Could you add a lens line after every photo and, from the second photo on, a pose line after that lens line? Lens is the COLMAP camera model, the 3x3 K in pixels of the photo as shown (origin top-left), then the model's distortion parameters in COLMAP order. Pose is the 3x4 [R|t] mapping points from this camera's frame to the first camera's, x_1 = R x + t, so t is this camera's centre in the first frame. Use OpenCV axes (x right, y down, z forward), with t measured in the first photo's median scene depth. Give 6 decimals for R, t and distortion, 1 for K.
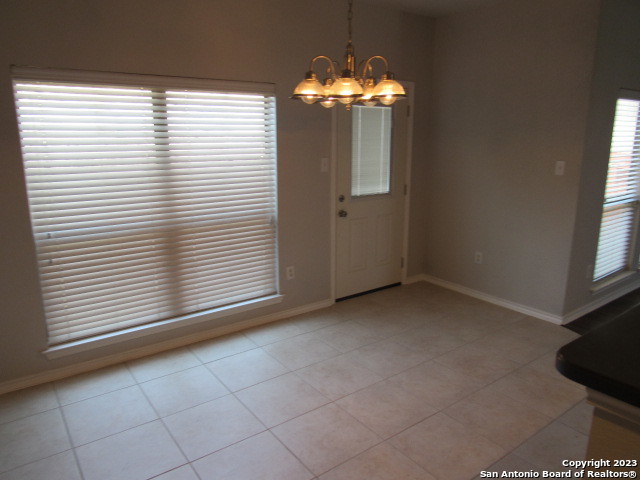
lens RADIAL K [[459.4, 0, 321.4], [0, 459.4, 241.6], [0, 0, 1]] dist [-0.022731, 0.003086]
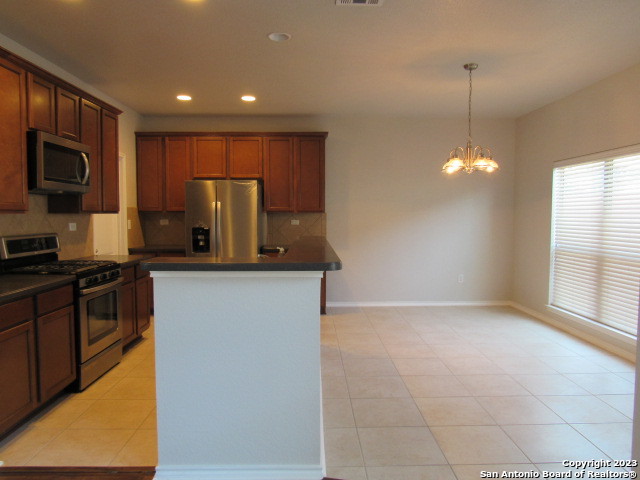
lens RADIAL K [[459.4, 0, 319.5], [0, 459.4, 241.6], [0, 0, 1]] dist [-0.022731, 0.003086]
pose [[-0.577716, 0.046440, -0.814916, 1.173348], [-0.195532, 0.961437, 0.193408, -0.154826], [0.792472, 0.271077, -0.546357, 0.961169]]
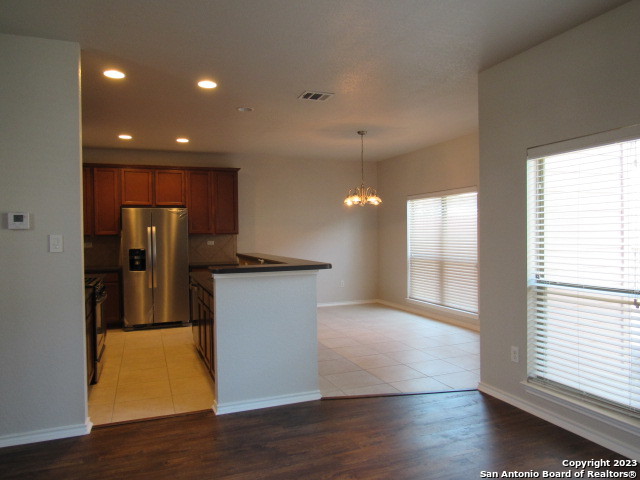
lens RADIAL K [[459.4, 0, 319.6], [0, 459.4, 240.9], [0, 0, 1]] dist [-0.022731, 0.003086]
pose [[-0.265269, 0.018233, -0.964002, 1.646649], [-0.215843, 0.973323, 0.077804, -0.142458], [0.939704, 0.228712, -0.254257, 0.889137]]
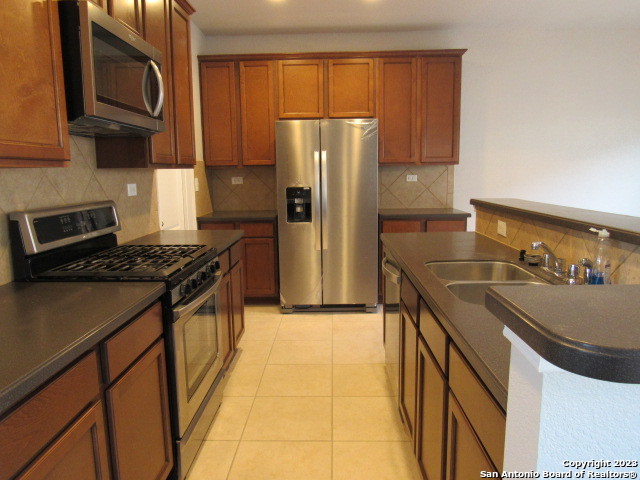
lens RADIAL K [[459.4, 0, 320.2], [0, 459.4, 240.1], [0, 0, 1]] dist [-0.022731, 0.003086]
pose [[-0.614826, 0.124850, -0.778718, 0.990625], [-0.173299, 0.941870, 0.287834, -0.032684], [0.769387, 0.311919, -0.557450, 0.490860]]
